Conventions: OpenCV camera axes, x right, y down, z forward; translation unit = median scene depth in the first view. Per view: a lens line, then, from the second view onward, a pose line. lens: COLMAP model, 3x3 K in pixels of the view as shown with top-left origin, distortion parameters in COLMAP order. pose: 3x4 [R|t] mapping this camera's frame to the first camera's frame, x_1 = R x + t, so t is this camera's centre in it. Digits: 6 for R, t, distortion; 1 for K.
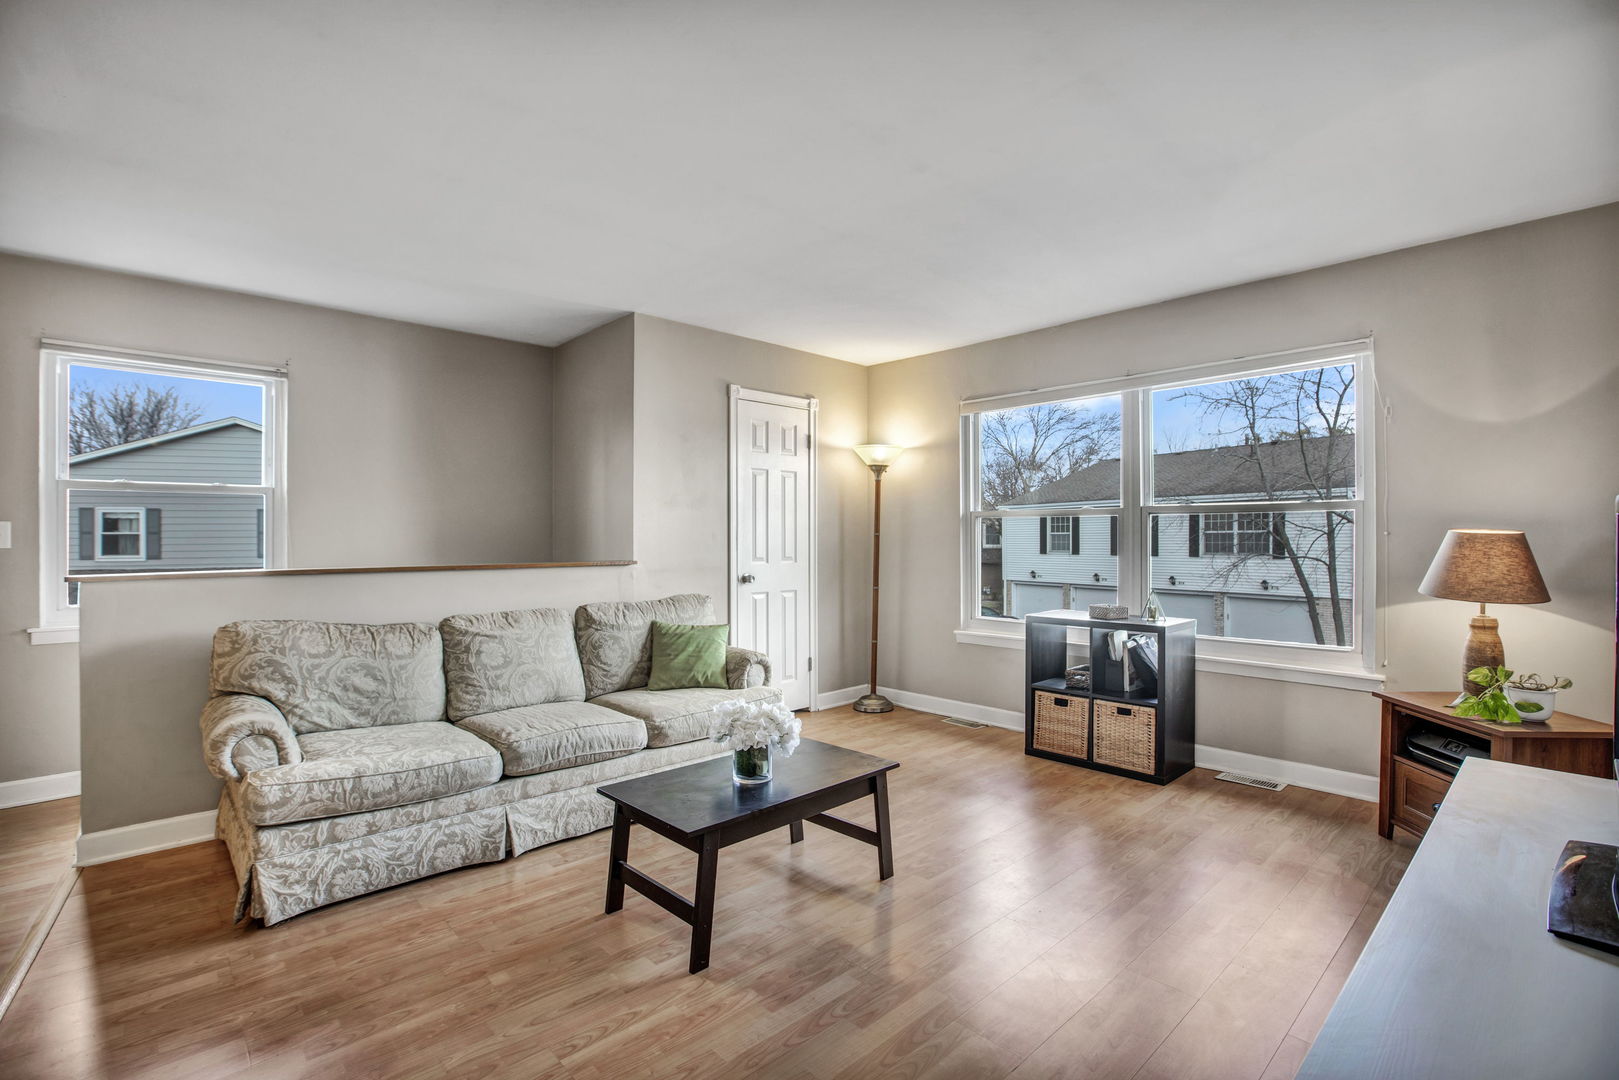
lens RADIAL K [[760.2, 0, 816.8], [0, 760.2, 540.7], [0, 0, 1]] dist [-0.027745, 0.000008]
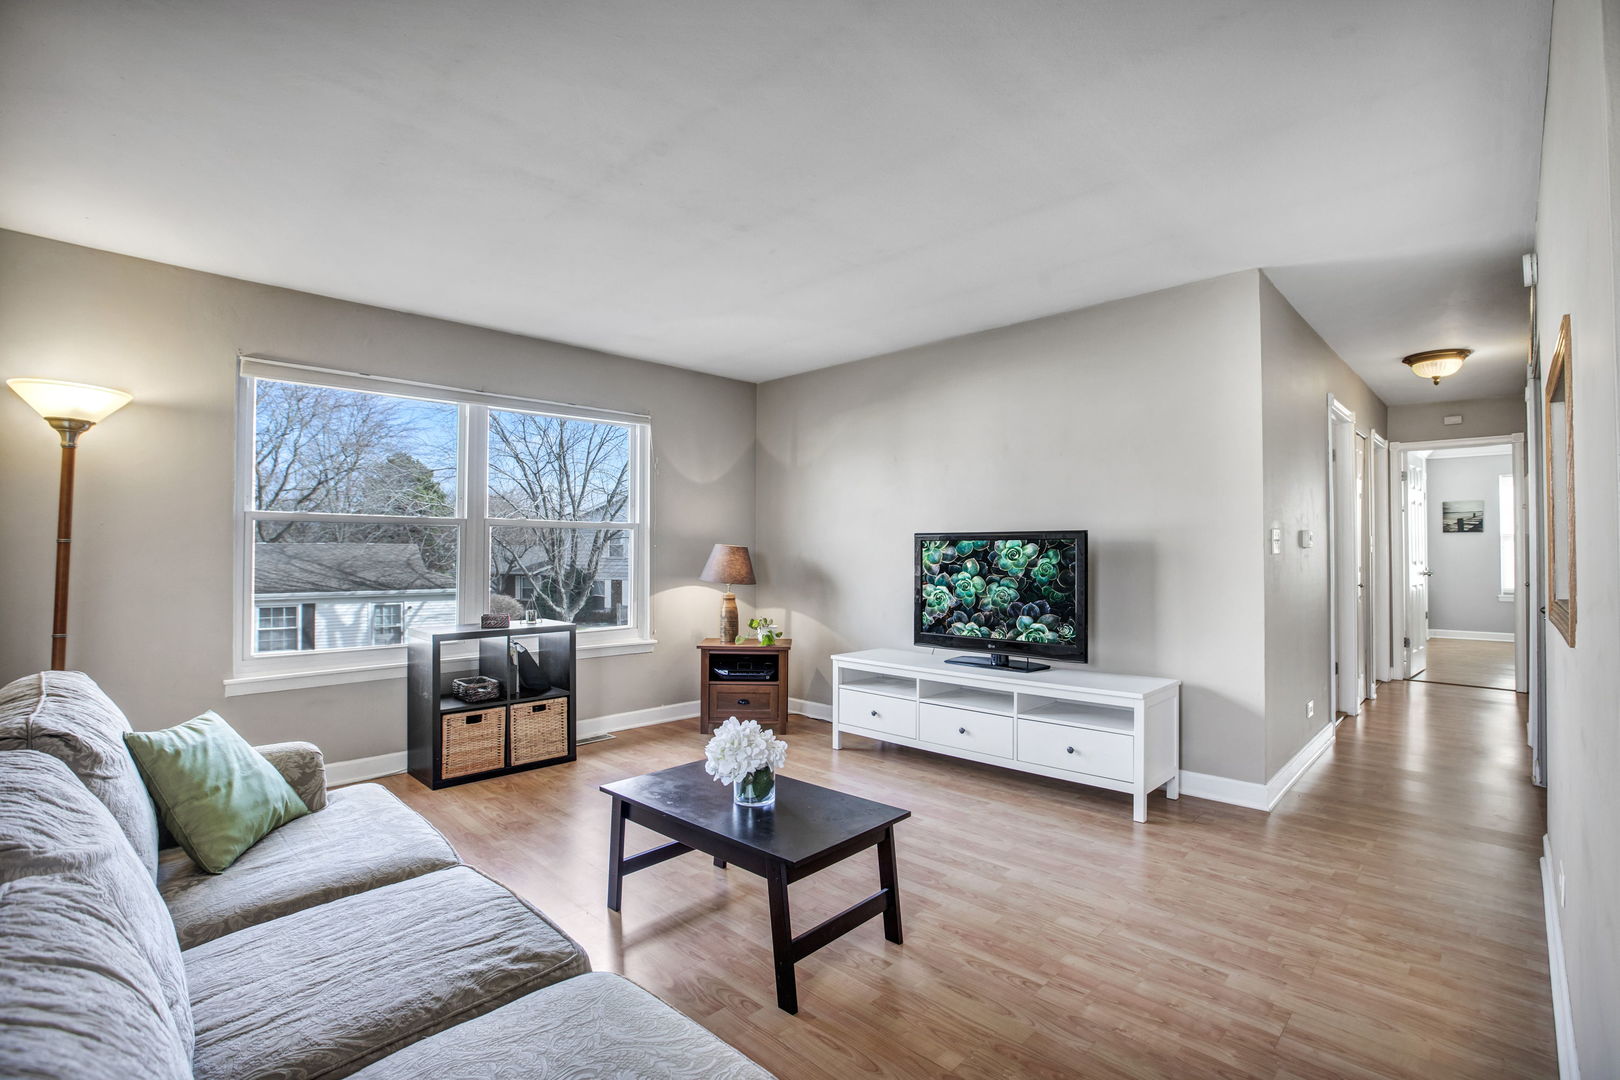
lens RADIAL K [[760.7, 0, 817.3], [0, 760.7, 540.7], [0, 0, 1]] dist [-0.027745, 0.000008]
pose [[-0.047084, 0.013699, 0.998797, -0.688171], [-0.000703, 0.999905, -0.013747, -0.000852], [-0.998891, -0.001350, -0.047070, 0.634123]]
